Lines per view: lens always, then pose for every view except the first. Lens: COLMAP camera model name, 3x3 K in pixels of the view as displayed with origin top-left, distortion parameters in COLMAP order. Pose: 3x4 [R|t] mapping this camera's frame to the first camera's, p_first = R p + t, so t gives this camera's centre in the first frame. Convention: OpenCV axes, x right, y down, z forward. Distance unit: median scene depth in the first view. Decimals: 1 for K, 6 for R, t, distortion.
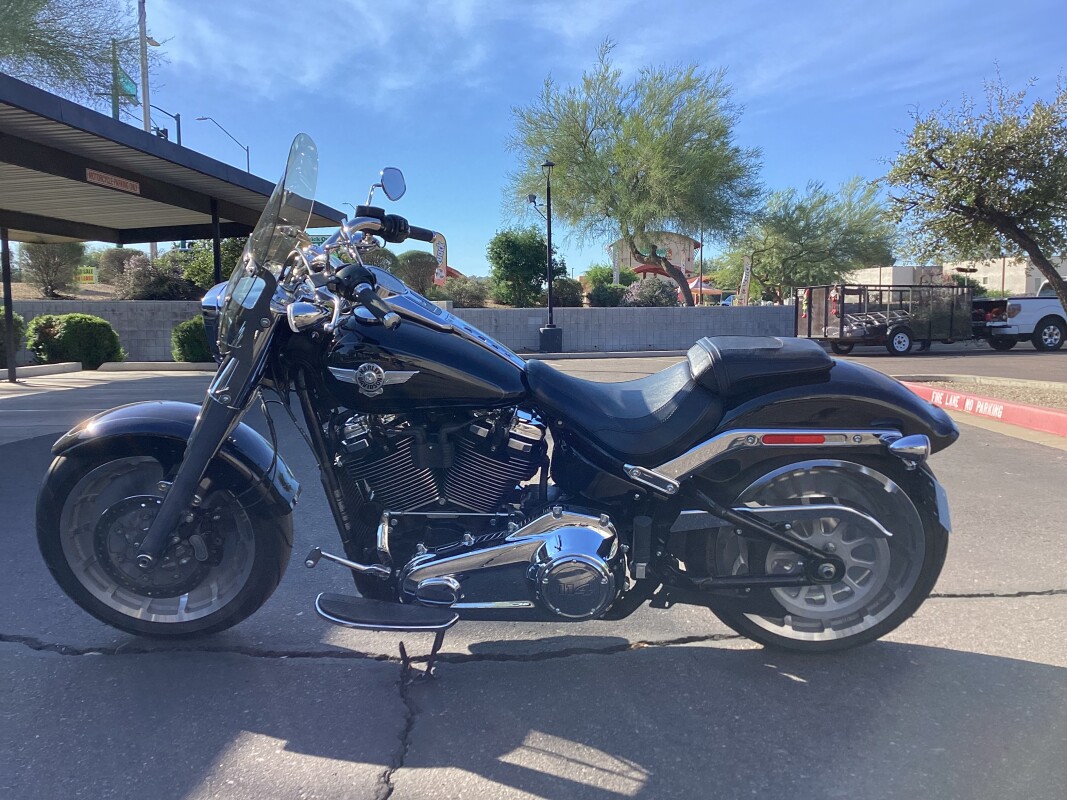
lens RADIAL K [[965.5, 0, 494.4], [0, 965.5, 415.9], [0, 0, 1]] dist [0.089845, -0.002517]
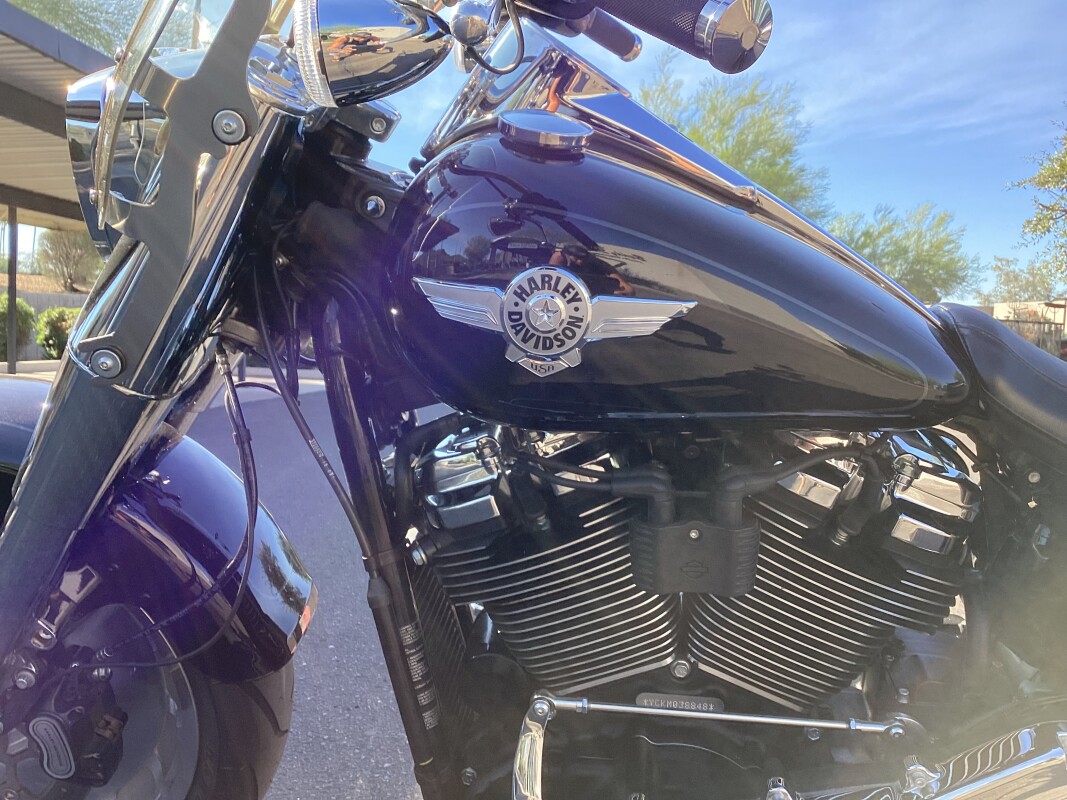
lens RADIAL K [[963.3, 0, 491.2], [0, 963.3, 399.6], [0, 0, 1]] dist [0.032471, -0.001619]
pose [[0.998535, 0.045683, -0.028991, -0.114374], [-0.046812, 0.998120, -0.039569, 0.001515], [0.027129, 0.040869, 0.998796, 0.574737]]
